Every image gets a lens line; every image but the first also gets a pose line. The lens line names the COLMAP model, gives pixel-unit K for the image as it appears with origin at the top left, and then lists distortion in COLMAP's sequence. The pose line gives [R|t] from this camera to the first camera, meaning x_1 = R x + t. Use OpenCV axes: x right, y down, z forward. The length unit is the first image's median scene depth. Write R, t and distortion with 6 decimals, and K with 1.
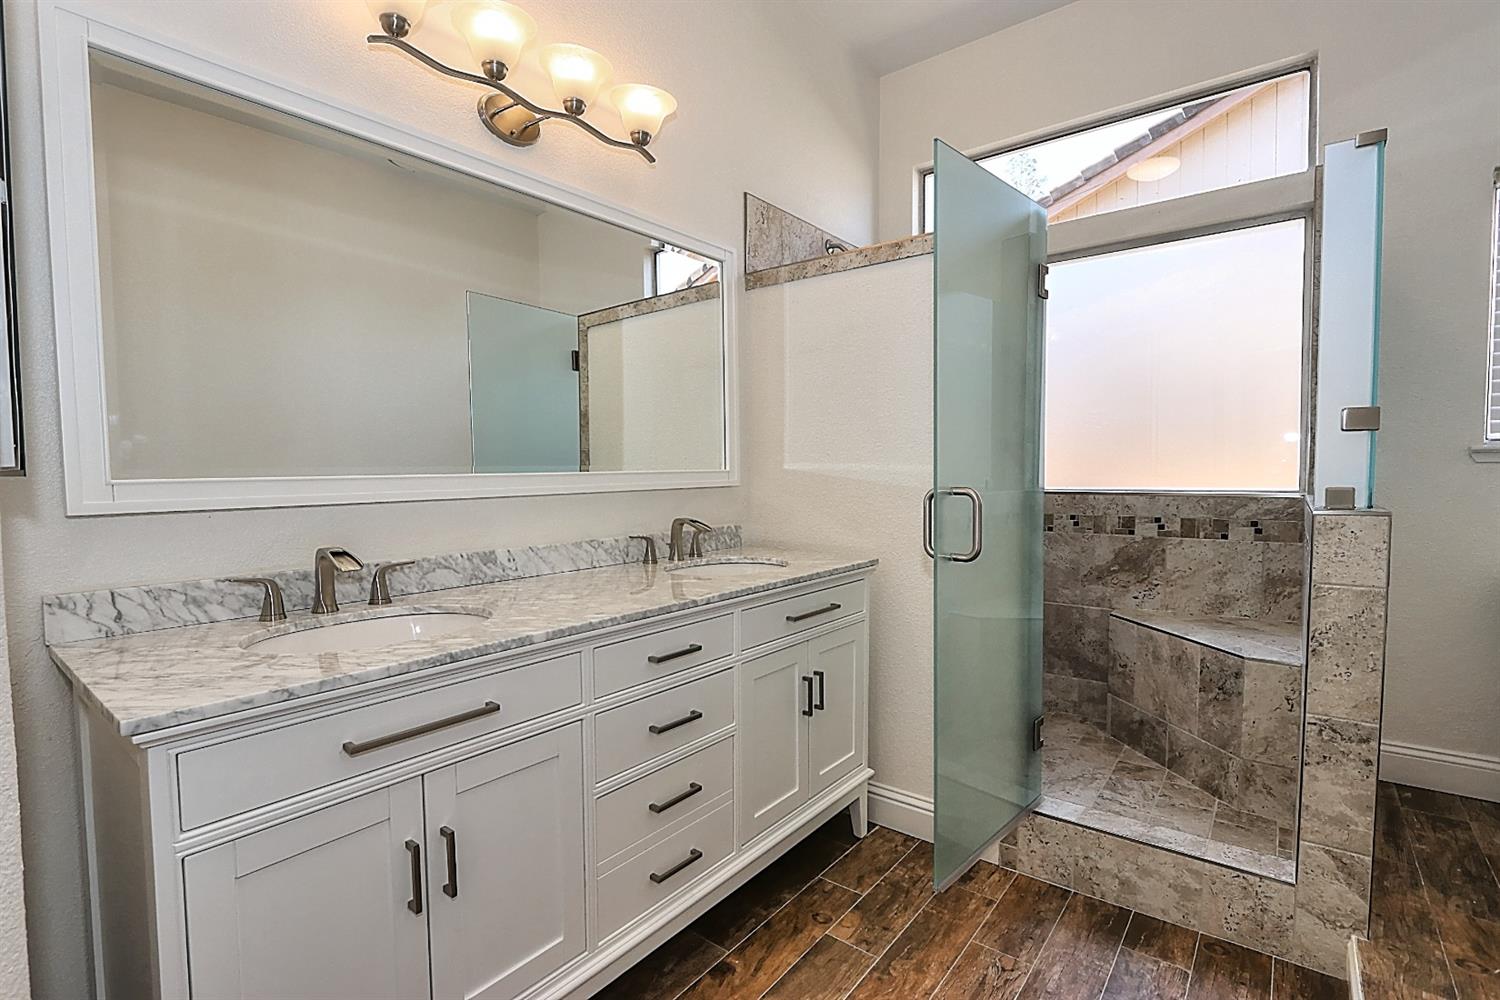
lens RADIAL K [[699.6, 0, 728.0], [0, 699.6, 507.8], [0, 0, 1]] dist [-0.019617, 0.003718]
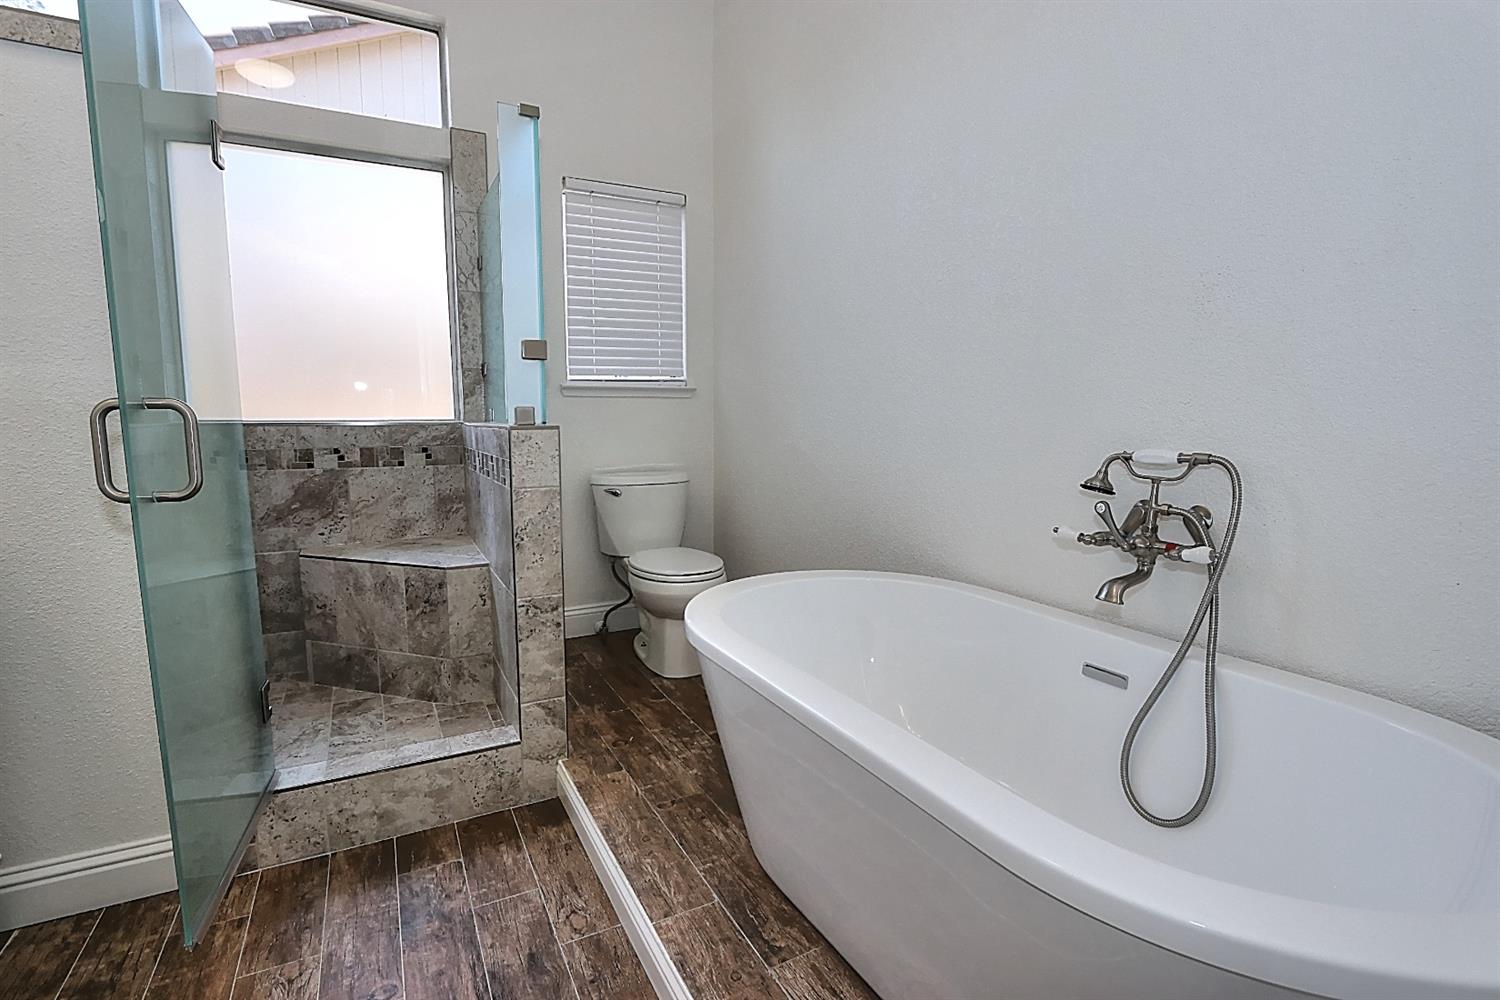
lens RADIAL K [[699.6, 0, 737.4], [0, 699.6, 506.5], [0, 0, 1]] dist [-0.019617, 0.003718]
pose [[0.394832, -0.109955, 0.912150, -0.075923], [0.042640, 0.993936, 0.101357, 0.029224], [-0.917763, -0.001125, 0.397127, 0.150151]]
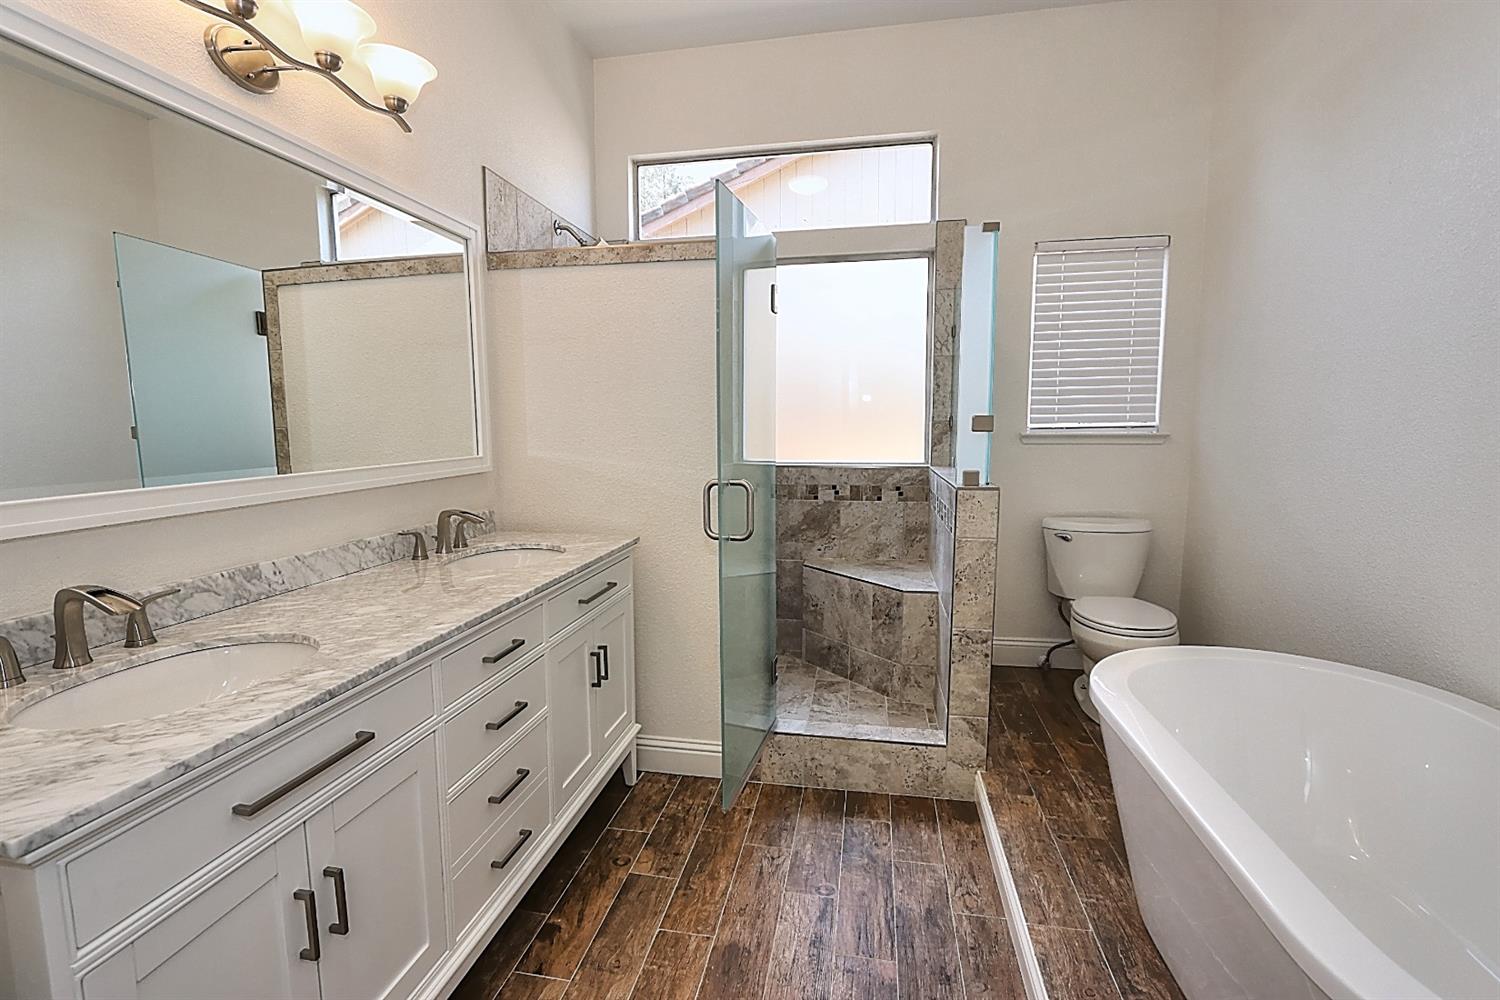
lens RADIAL K [[699.6, 0, 728.4], [0, 699.6, 509.4], [0, 0, 1]] dist [-0.019617, 0.003718]
pose [[0.885582, -0.053951, 0.461340, -0.198081], [0.023493, 0.997163, 0.071514, -0.054071], [-0.463889, -0.052493, 0.884337, -0.047085]]
